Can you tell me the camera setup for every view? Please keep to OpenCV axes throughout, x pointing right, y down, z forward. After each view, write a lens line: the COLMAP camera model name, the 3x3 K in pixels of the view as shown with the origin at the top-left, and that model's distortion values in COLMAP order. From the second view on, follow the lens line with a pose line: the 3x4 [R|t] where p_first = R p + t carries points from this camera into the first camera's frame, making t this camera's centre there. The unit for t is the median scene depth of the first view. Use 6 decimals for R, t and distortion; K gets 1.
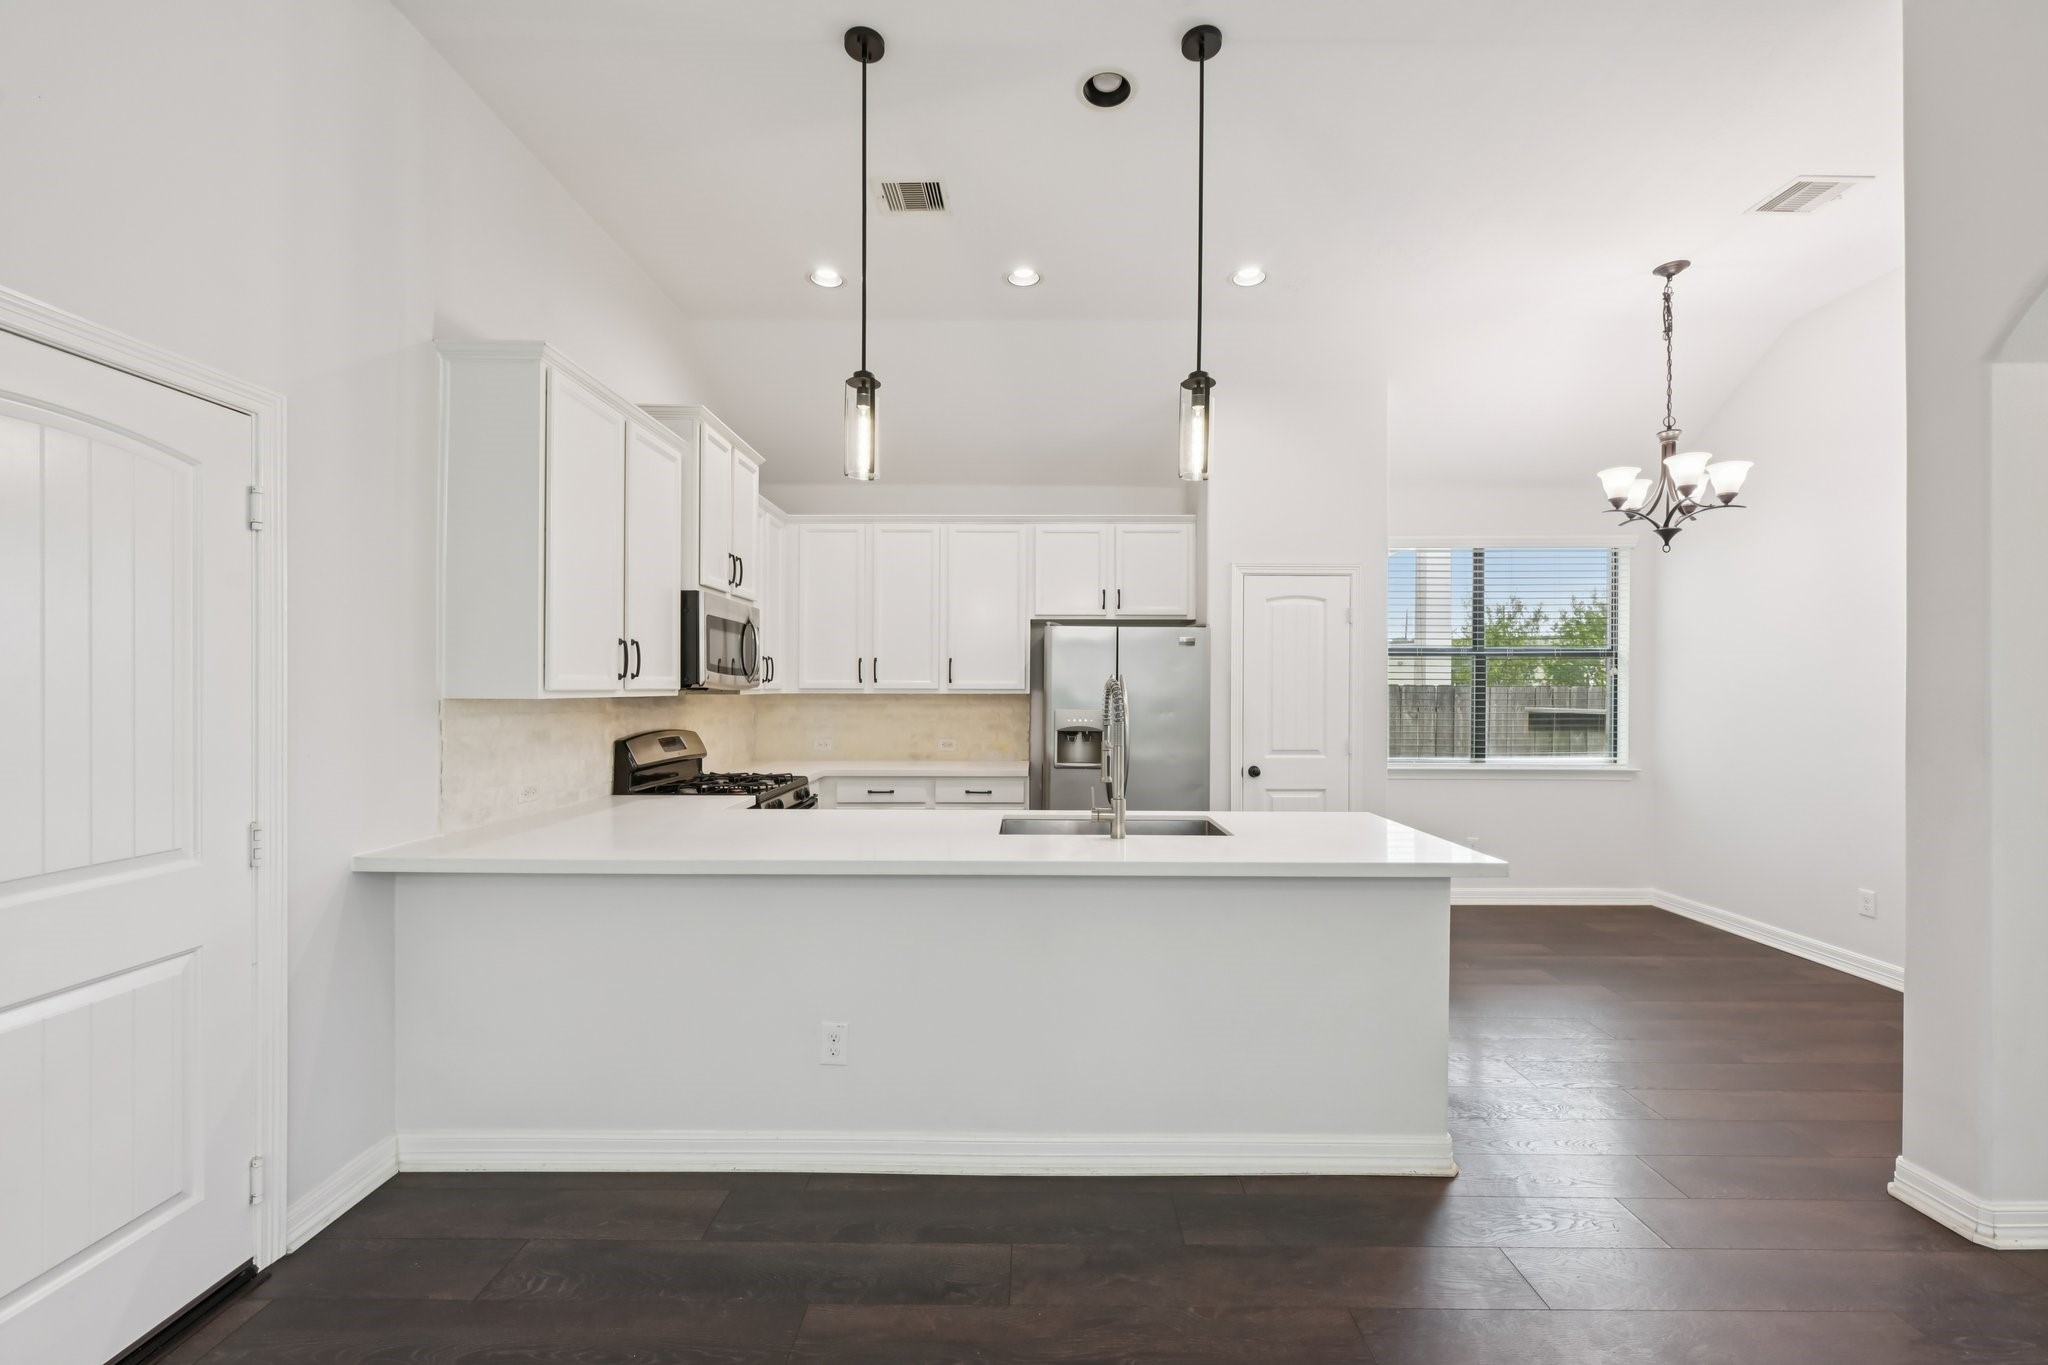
lens RADIAL K [[810.4, 0, 1031.0], [0, 810.4, 689.2], [0, 0, 1]] dist [-0.000255, -0.000042]
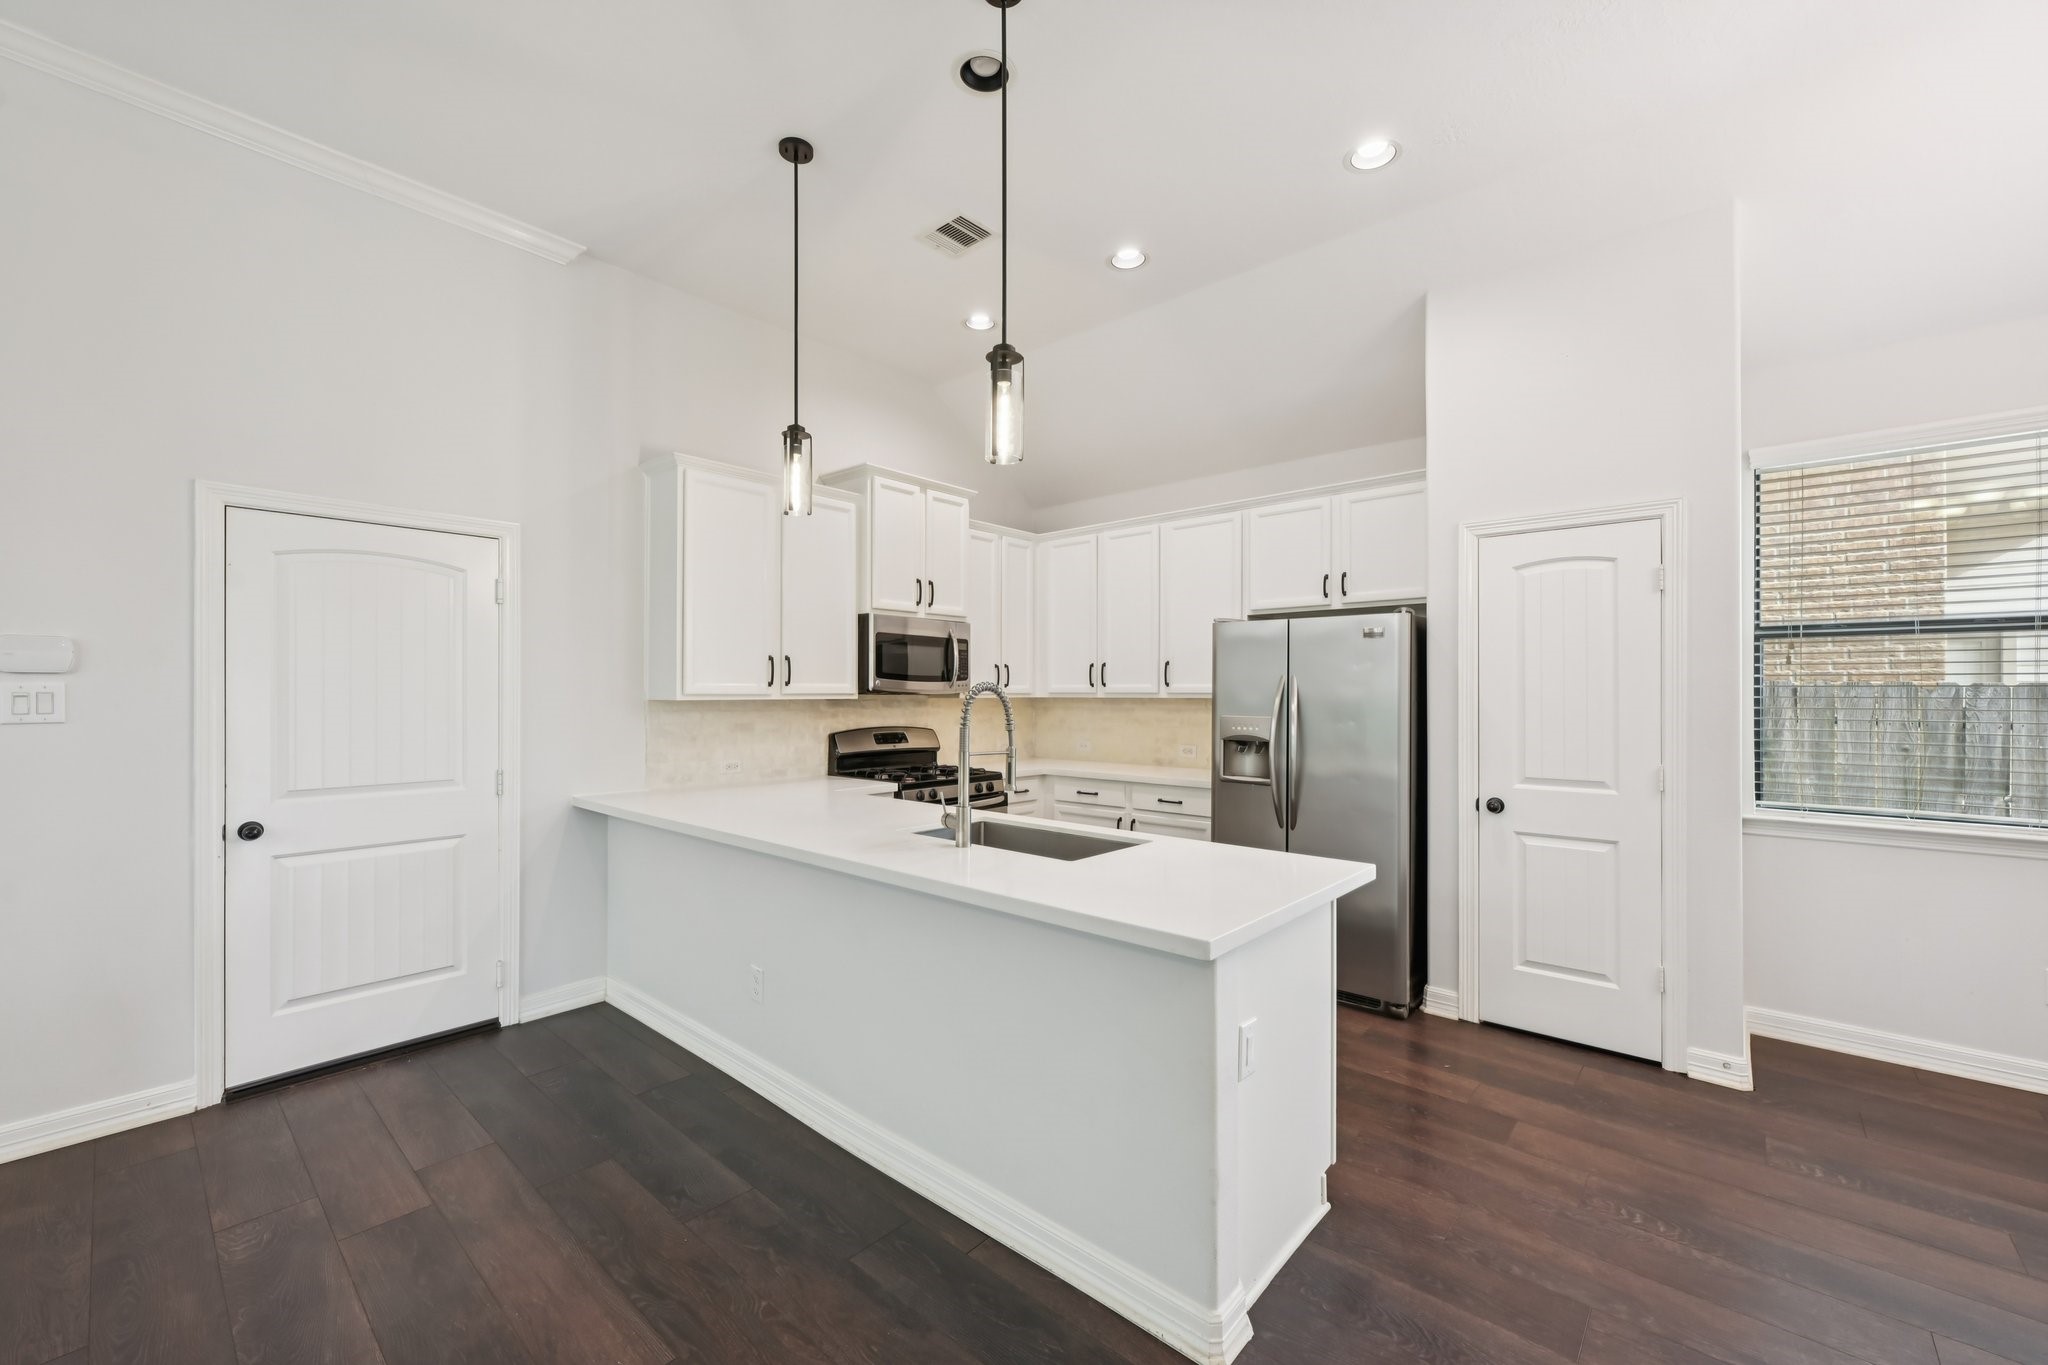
lens RADIAL K [[811.8, 0, 1025.7], [0, 811.8, 688.4], [0, 0, 1]] dist [-0.001619, 0.000167]
pose [[0.754021, -0.005711, -0.656825, 0.441315], [0.001434, 0.999974, -0.007048, 0.000961], [0.656848, 0.004373, 0.754010, 0.175780]]
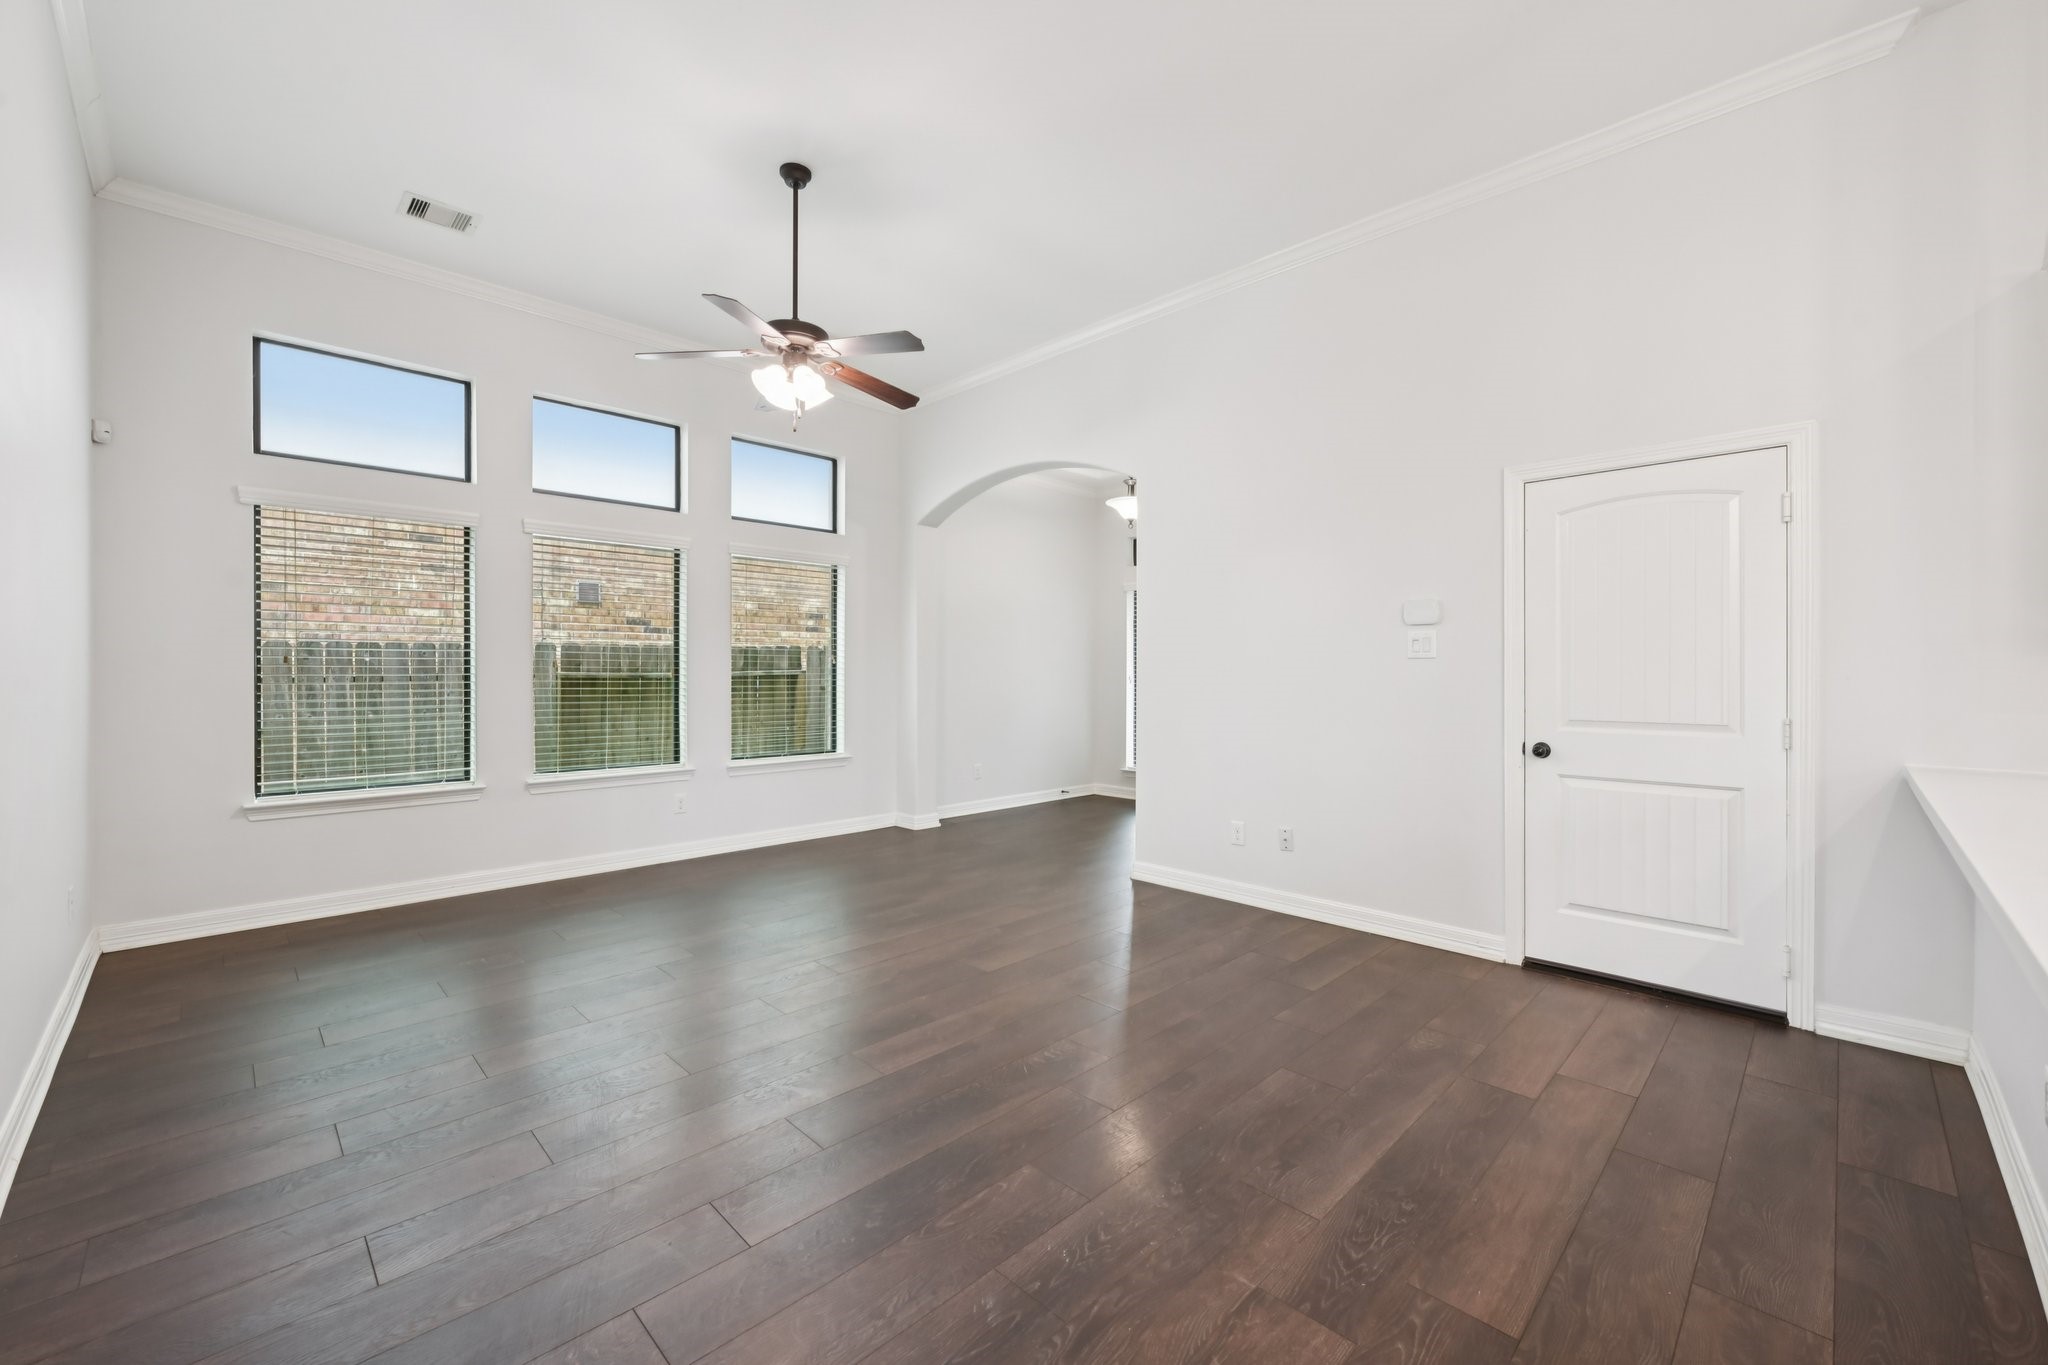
lens RADIAL K [[818.3, 0, 1028.8], [0, 818.3, 676.6], [0, 0, 1]] dist [-0.002577, 0.000163]
pose [[-0.701143, -0.000520, -0.713021, 0.448694], [-0.003869, 0.999988, 0.003075, 0.036390], [0.713010, 0.004915, -0.701136, 0.440210]]
